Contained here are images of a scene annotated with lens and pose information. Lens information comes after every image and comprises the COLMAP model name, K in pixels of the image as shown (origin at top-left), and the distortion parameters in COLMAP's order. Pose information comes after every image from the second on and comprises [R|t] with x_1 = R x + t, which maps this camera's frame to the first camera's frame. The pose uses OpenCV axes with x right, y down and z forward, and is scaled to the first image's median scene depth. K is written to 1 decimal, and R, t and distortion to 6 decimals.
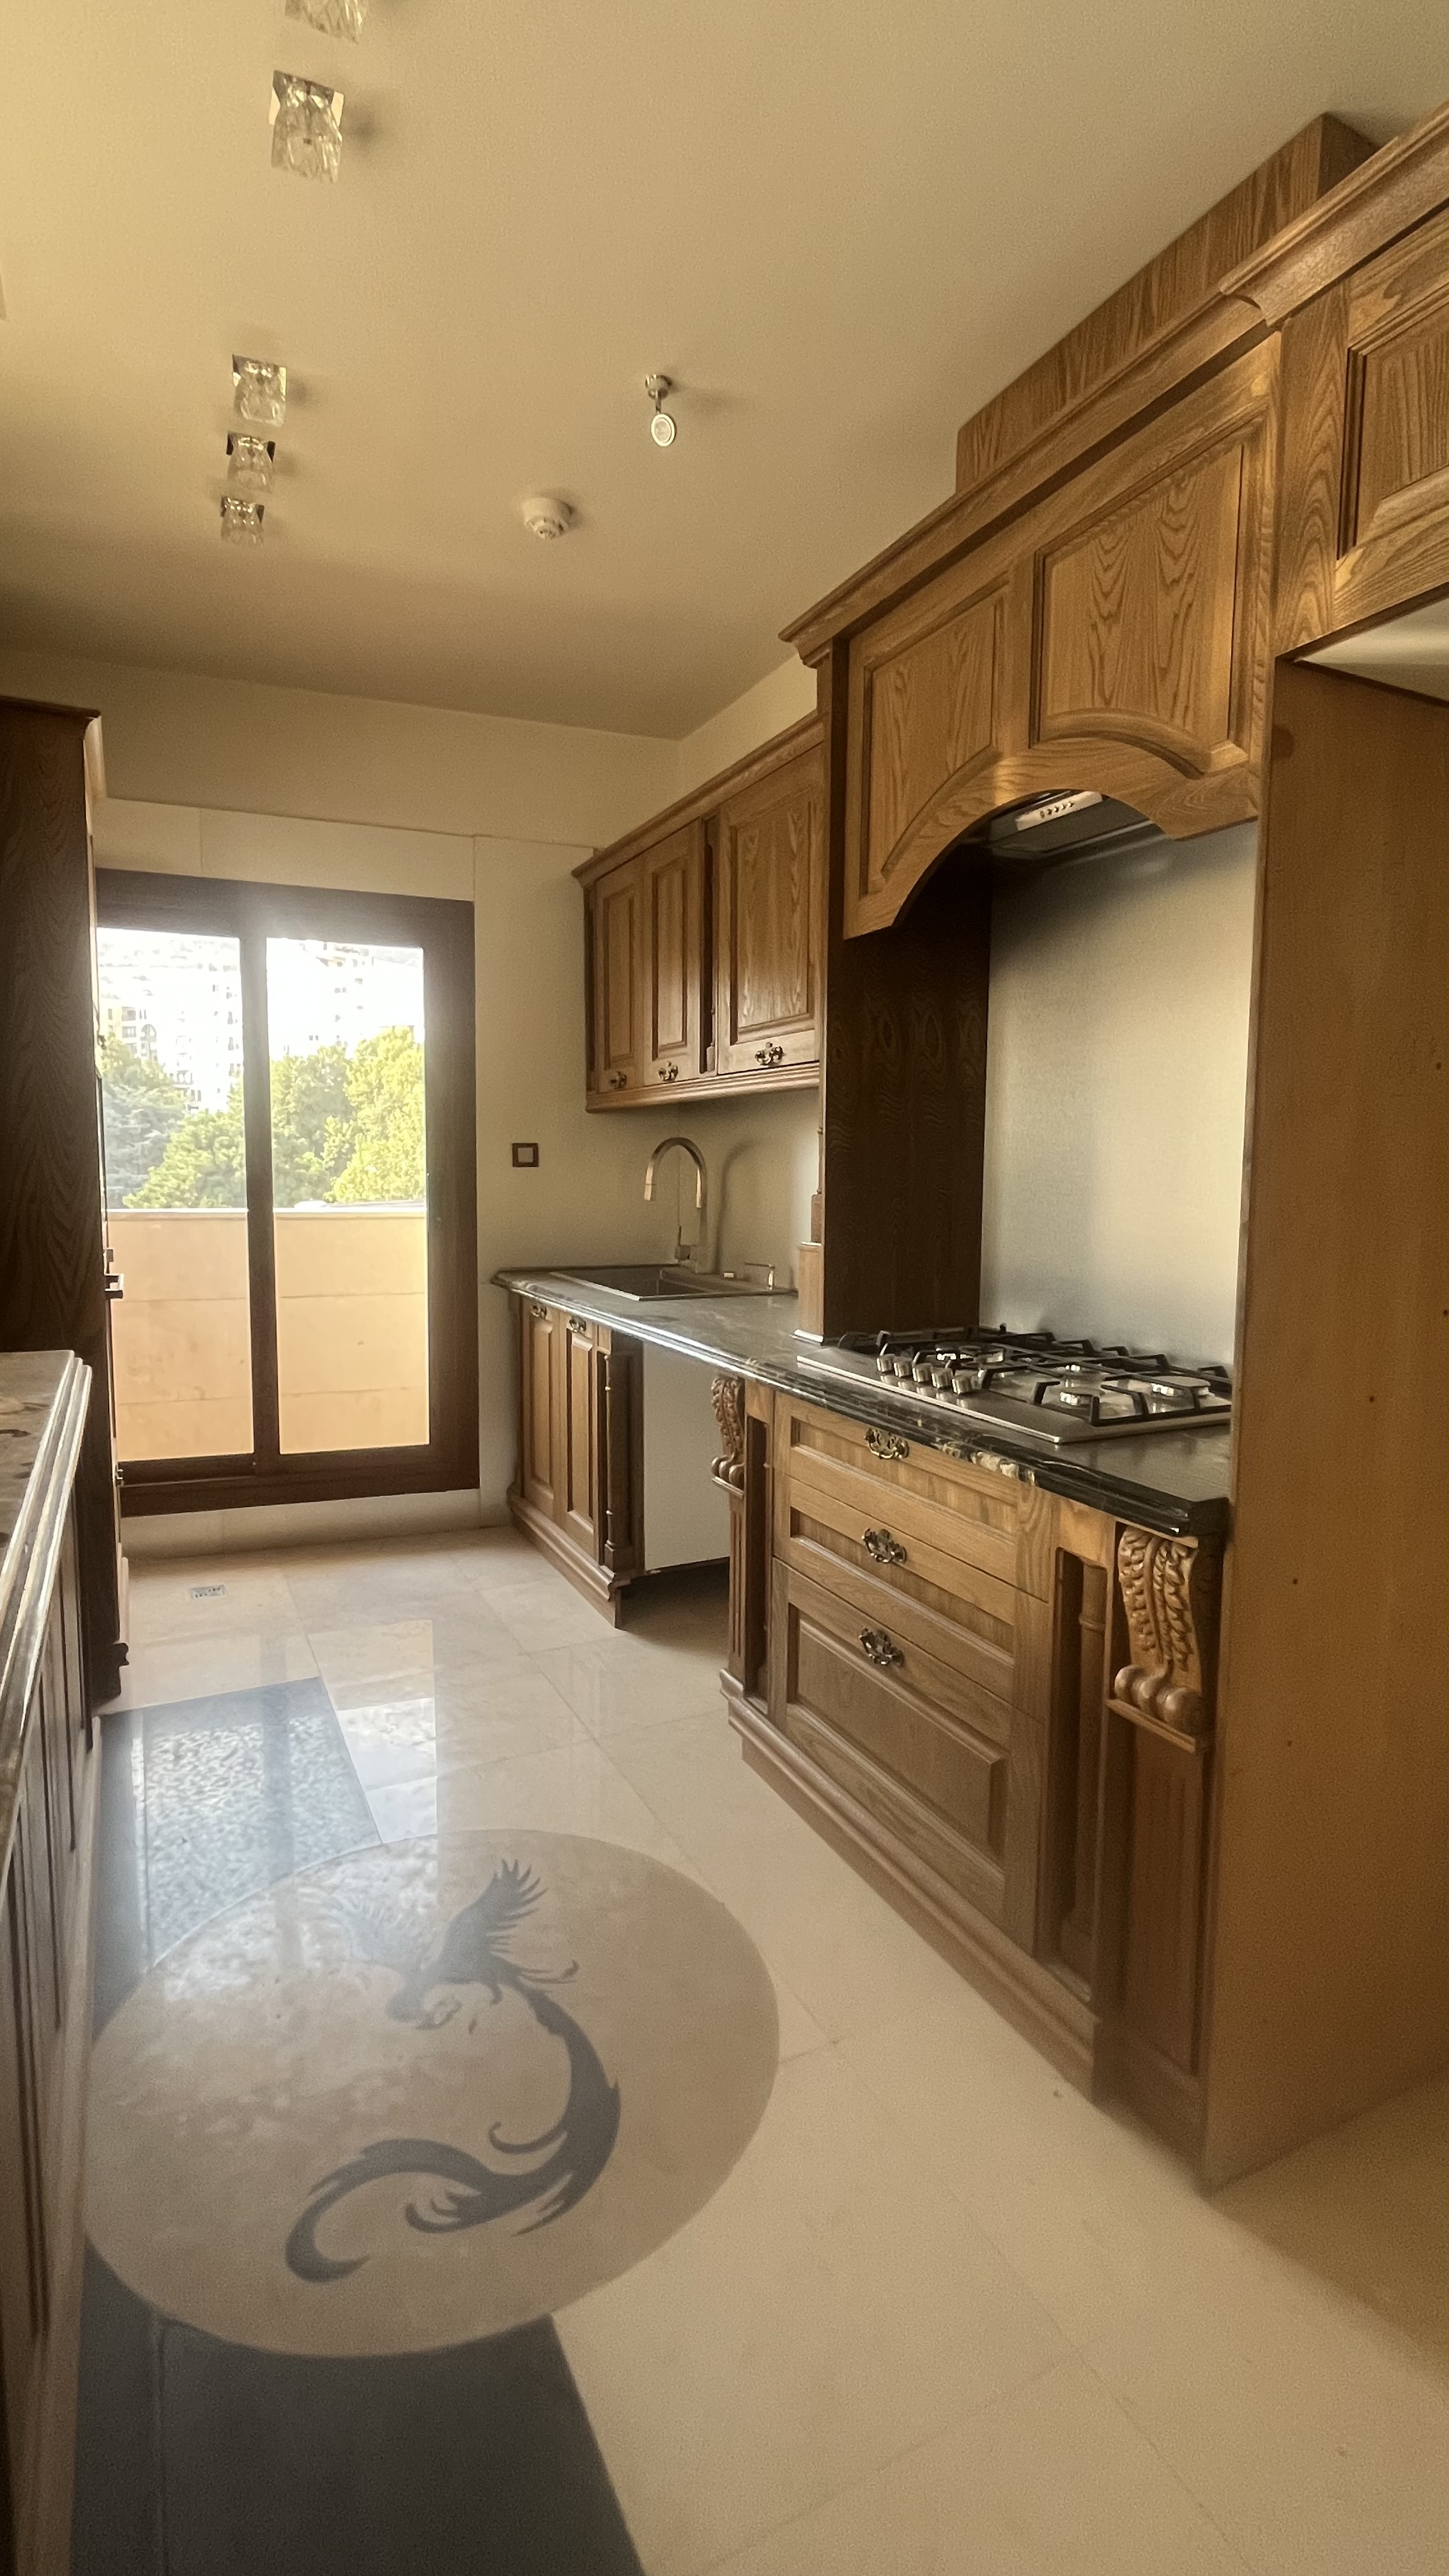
lens RADIAL K [[1164.1, 0, 722.4], [0, 1164.1, 1289.2], [0, 0, 1]] dist [-0.017238, -0.000844]
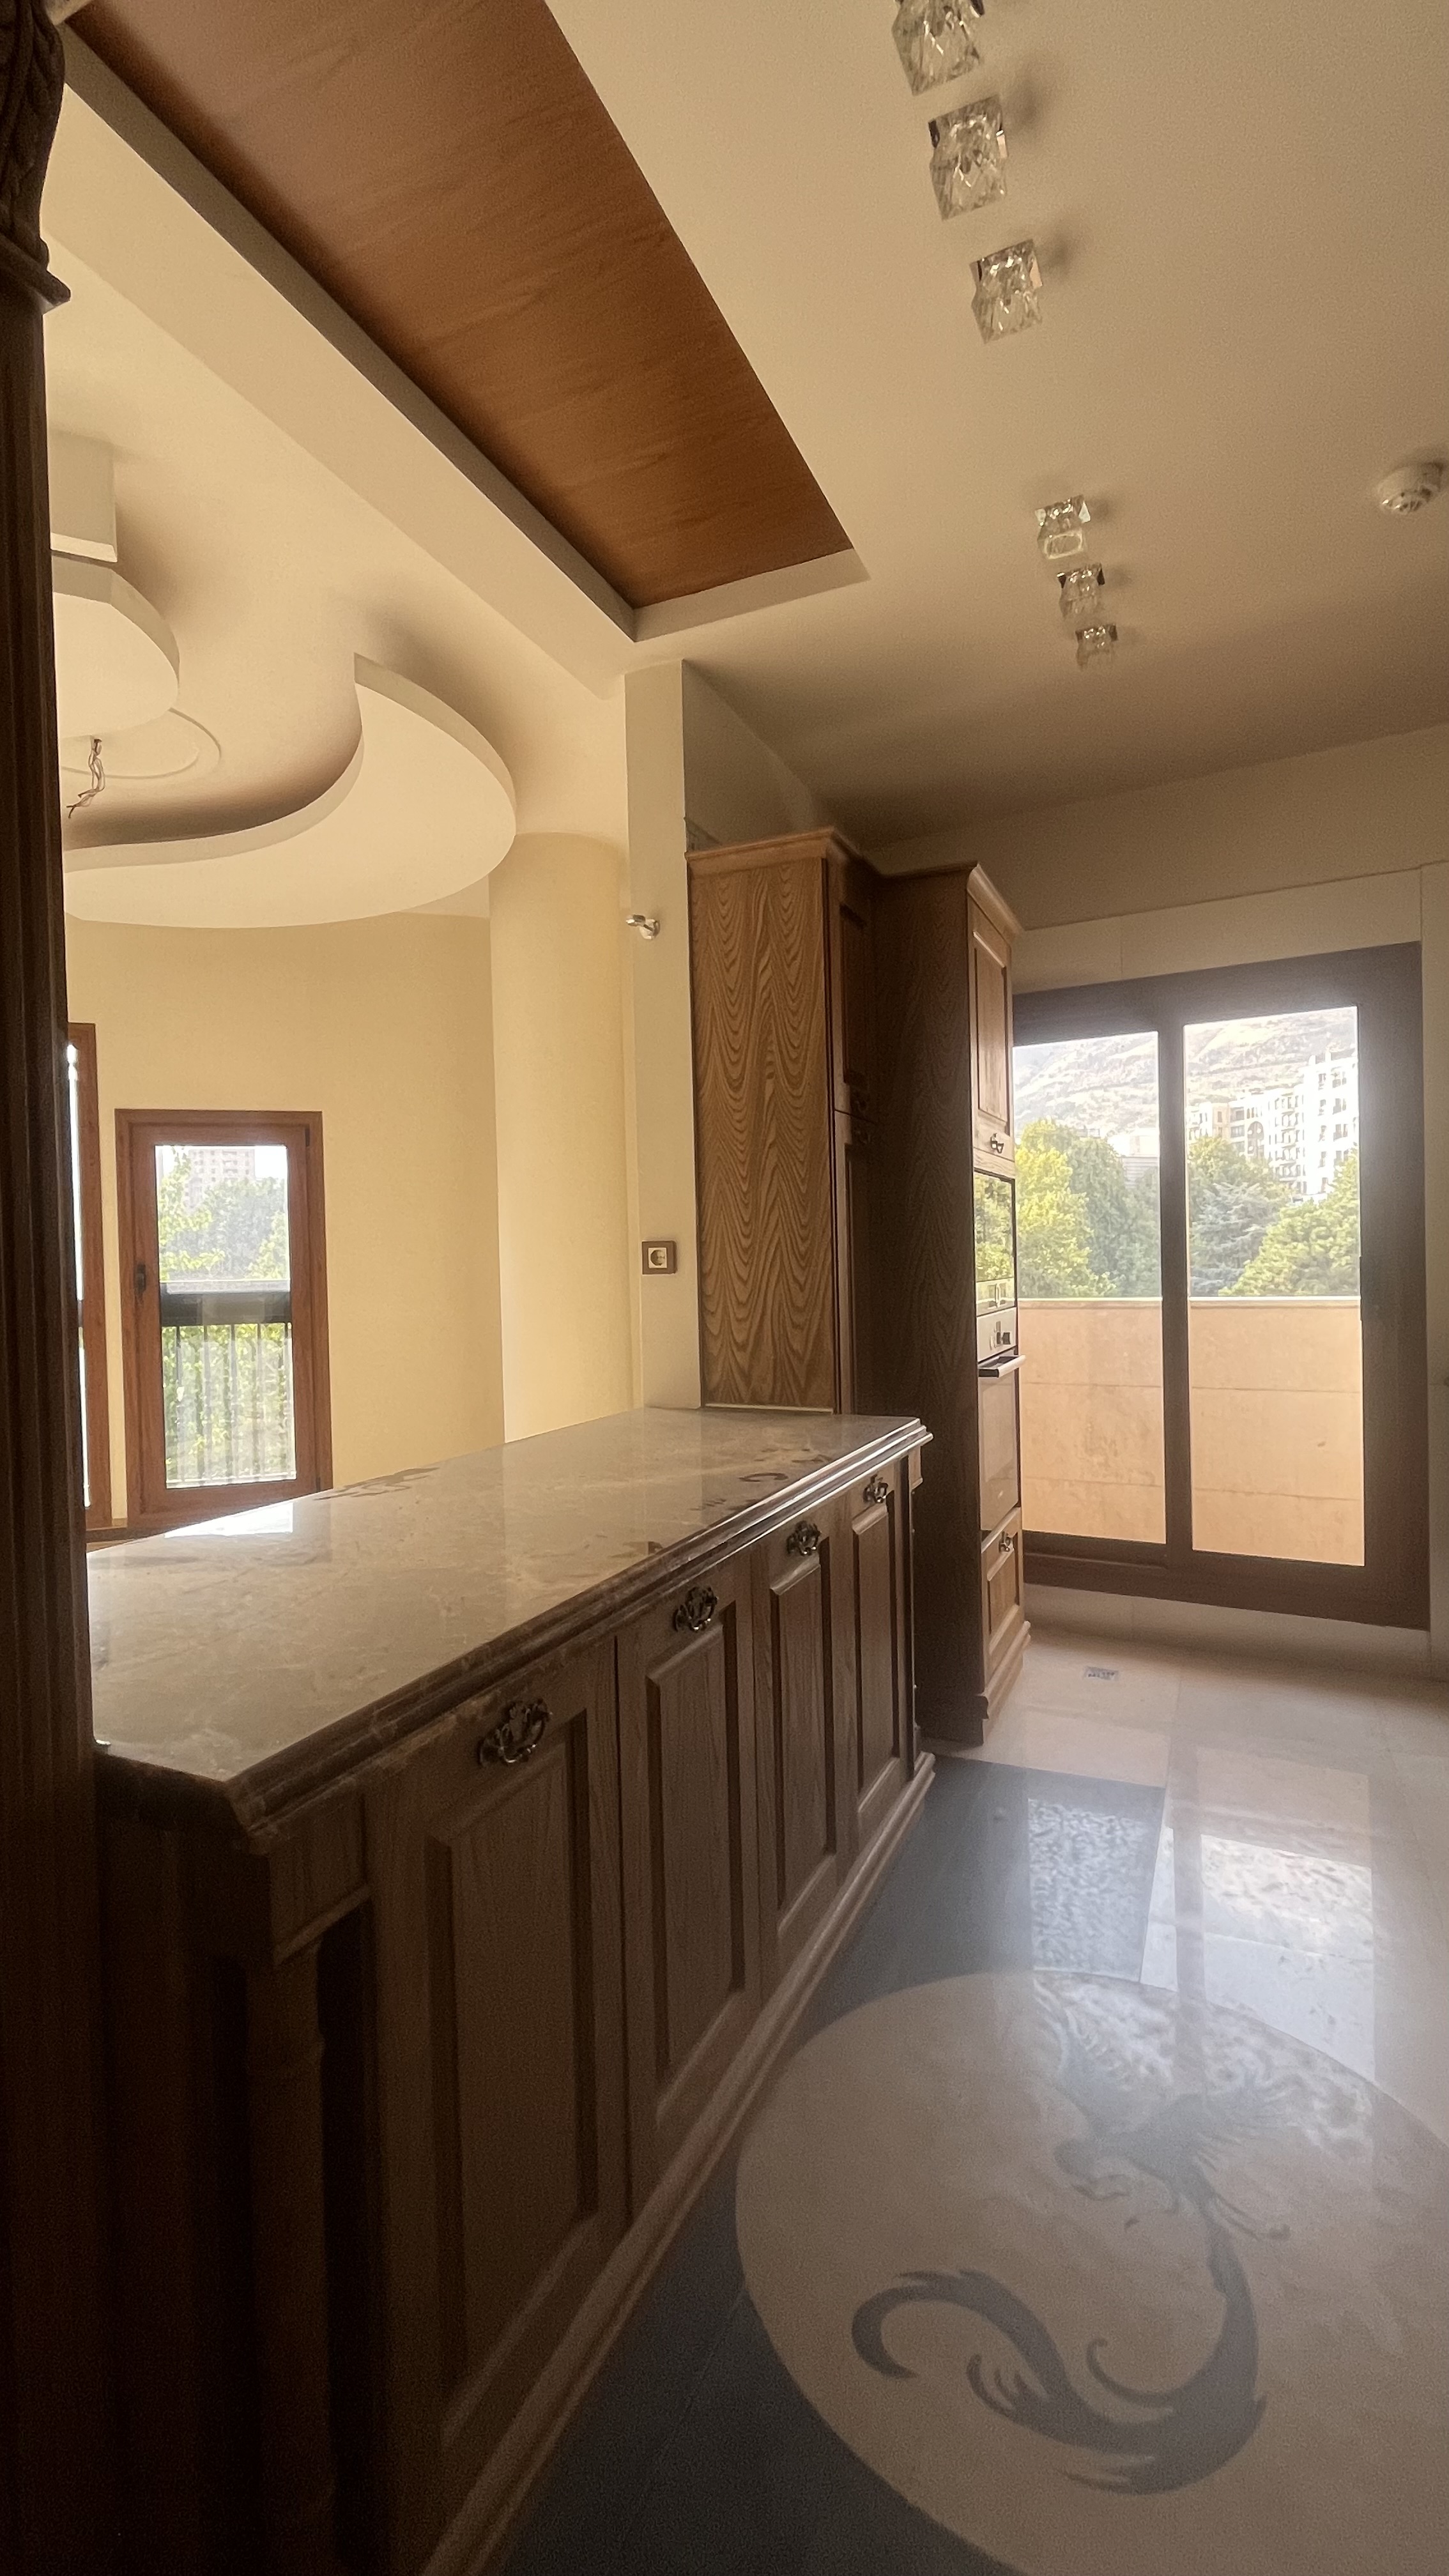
lens RADIAL K [[1164.1, 0, 722.4], [0, 1164.1, 1289.2], [0, 0, 1]] dist [-0.017238, -0.000844]
pose [[0.623134, -0.011957, -0.782024, 0.149473], [-0.050913, 0.997142, -0.055814, -0.000339], [0.780456, 0.074595, 0.620744, 0.090202]]
